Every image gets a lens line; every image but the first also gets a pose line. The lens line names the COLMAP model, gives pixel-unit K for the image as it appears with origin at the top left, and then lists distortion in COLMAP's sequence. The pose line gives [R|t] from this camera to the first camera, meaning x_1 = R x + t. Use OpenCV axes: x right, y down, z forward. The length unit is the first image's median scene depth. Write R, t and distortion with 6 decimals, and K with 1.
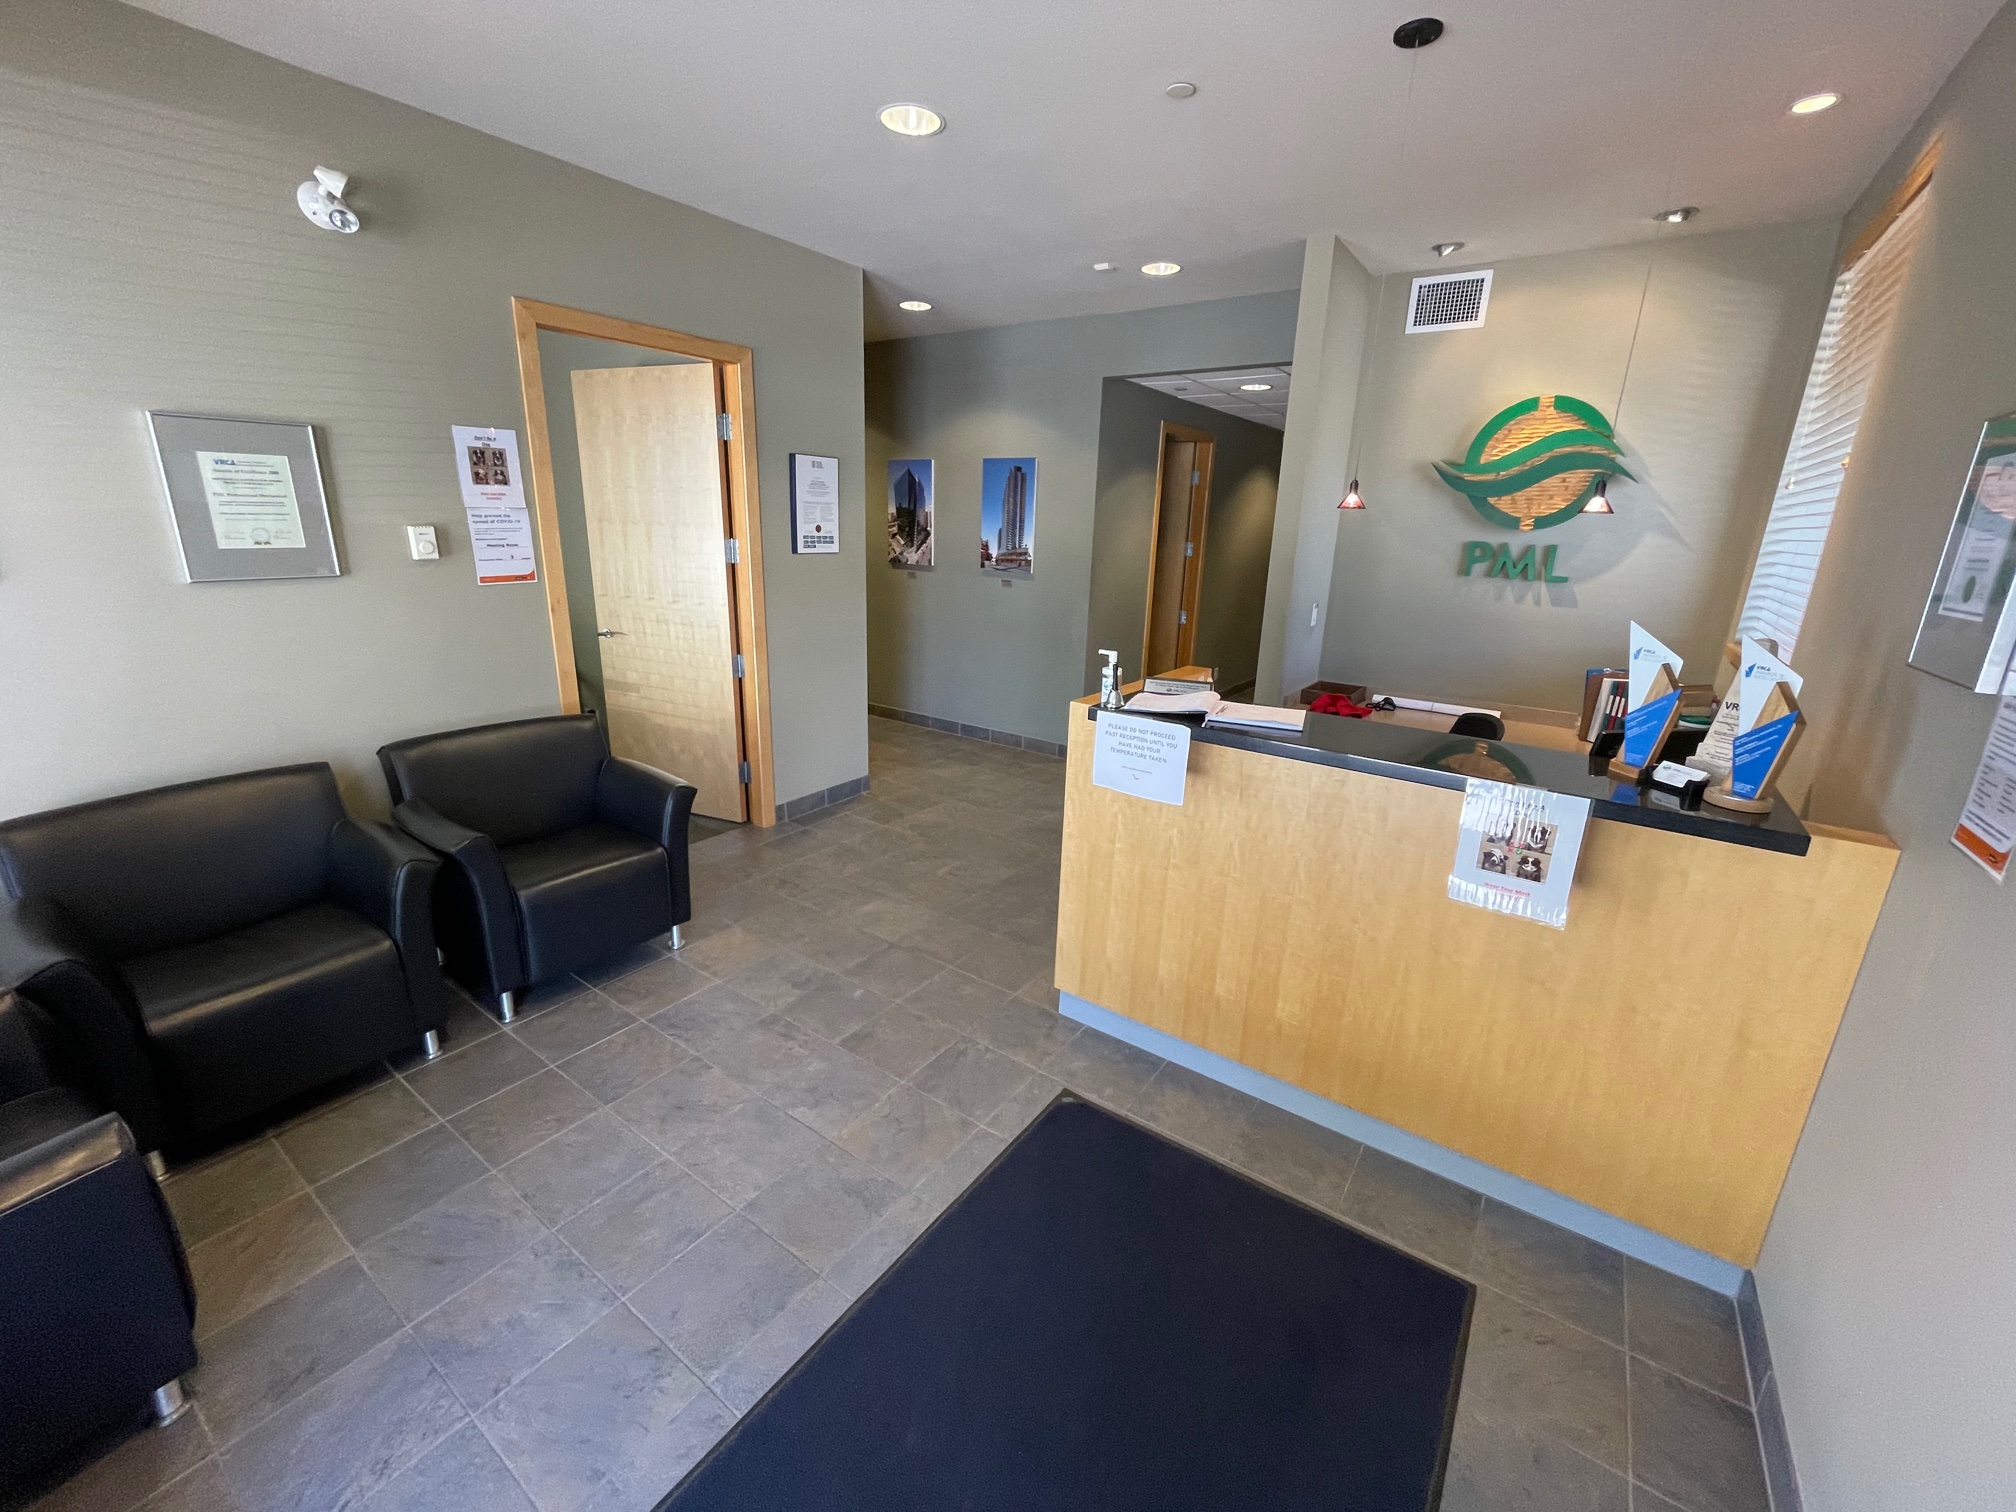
lens RADIAL K [[814.8, 0, 1007.3], [0, 814.8, 752.6], [0, 0, 1]] dist [0.000187, -0.000108]
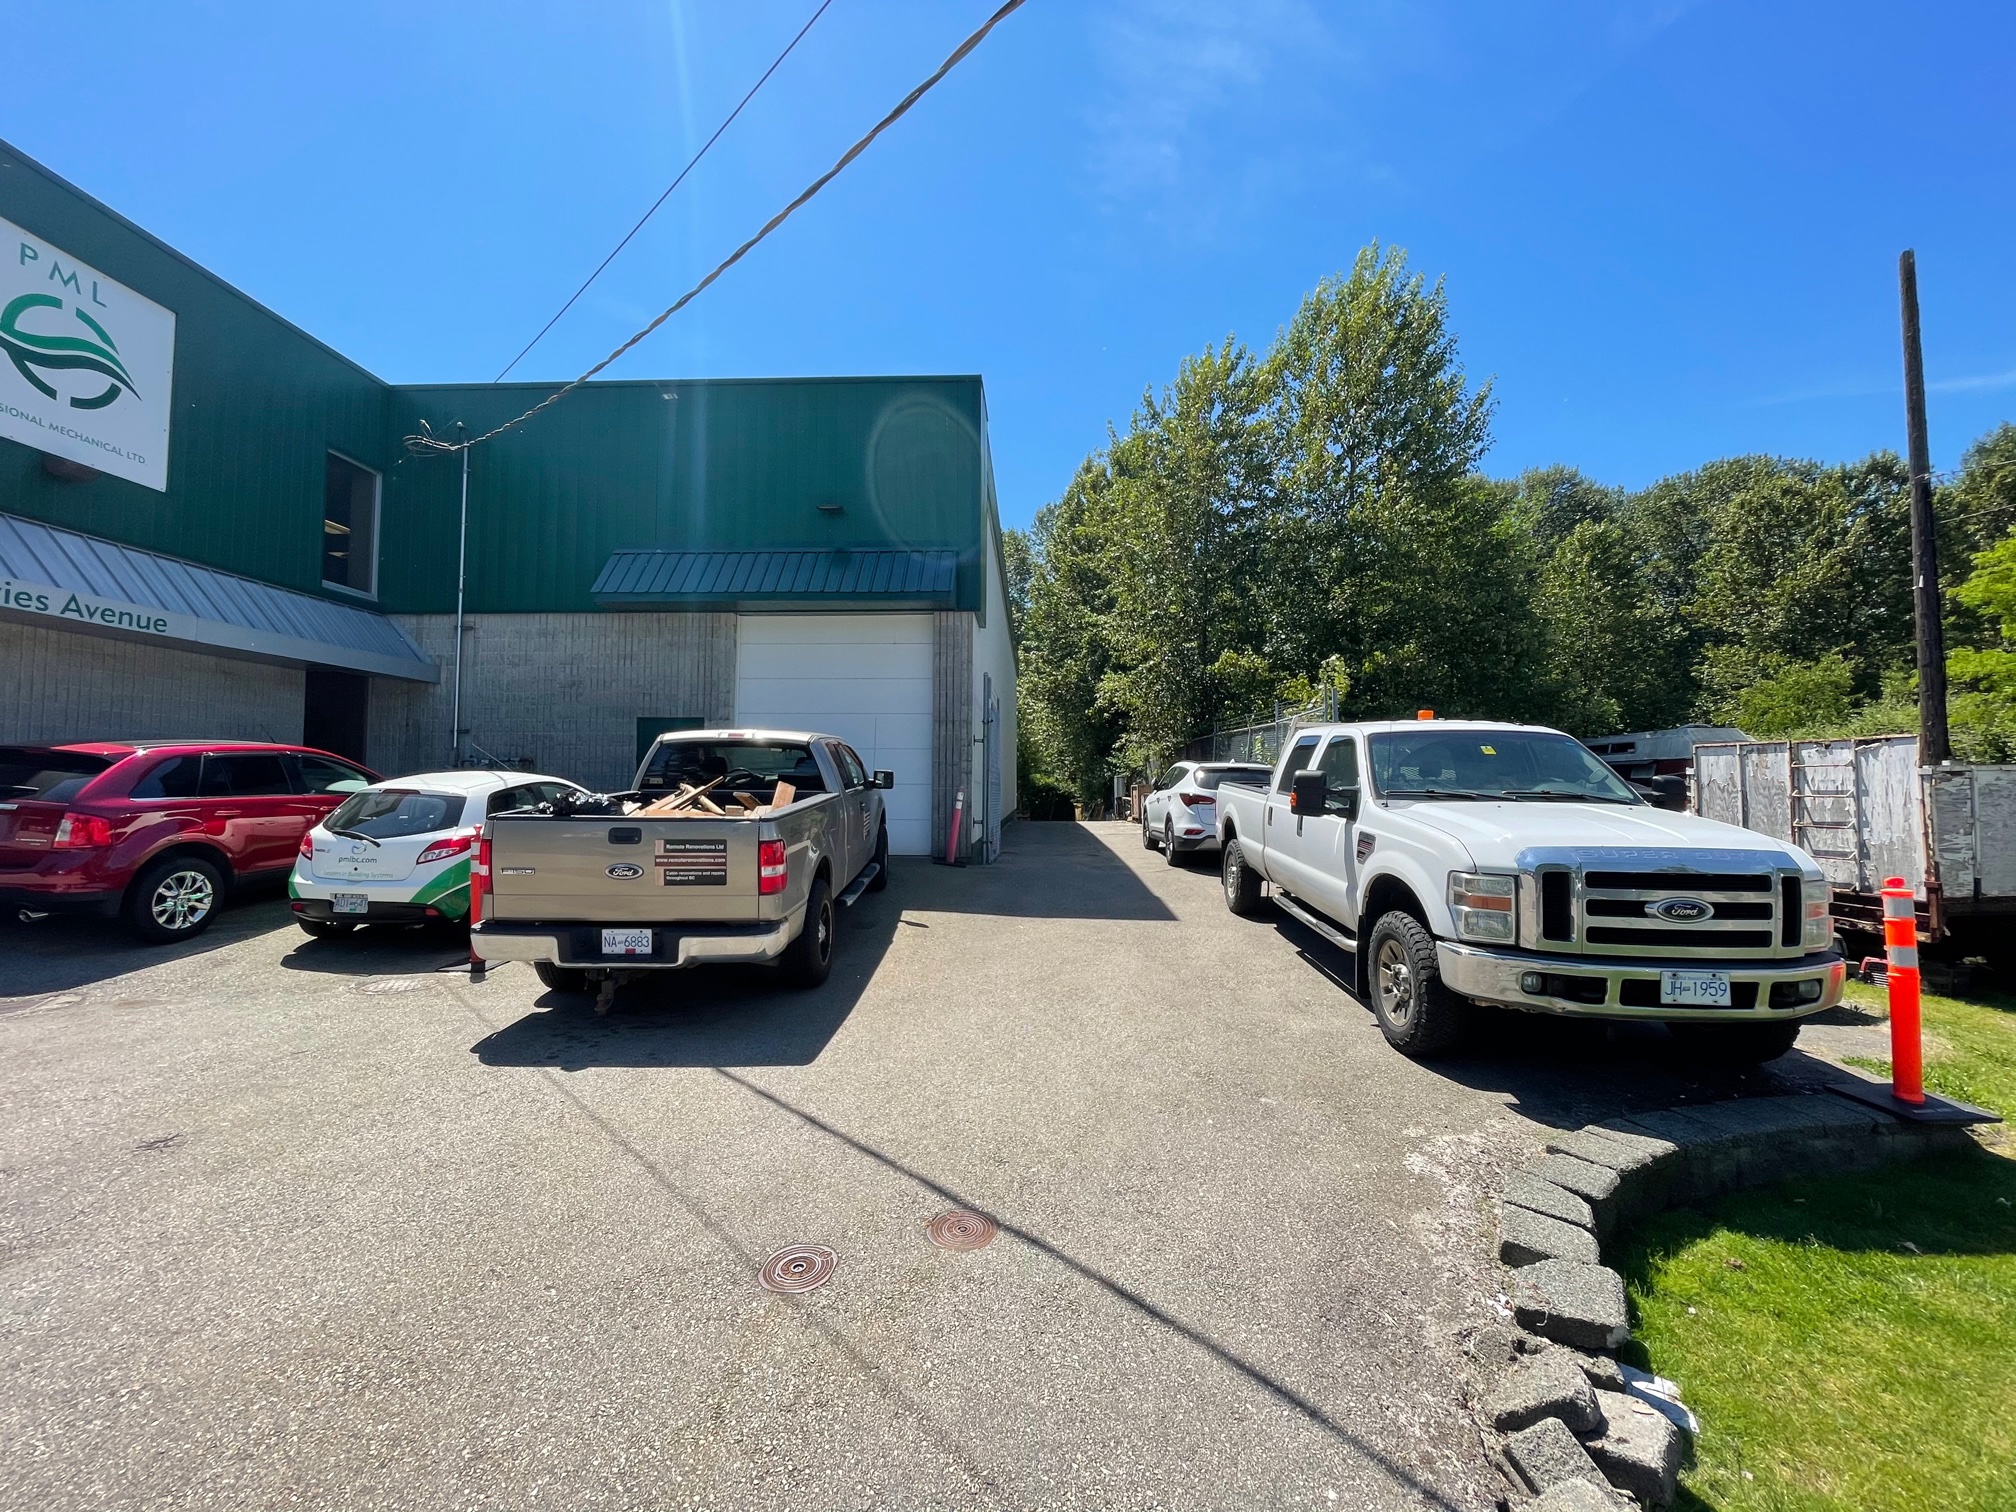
lens RADIAL K [[814.8, 0, 1001.0], [0, 814.8, 752.8], [0, 0, 1]] dist [0.000187, -0.000108]
pose [[-0.538818, 0.002454, 0.842418, -1.139814], [0.212945, 0.967917, 0.133382, 0.365885], [-0.815064, 0.251257, -0.522054, 0.635407]]
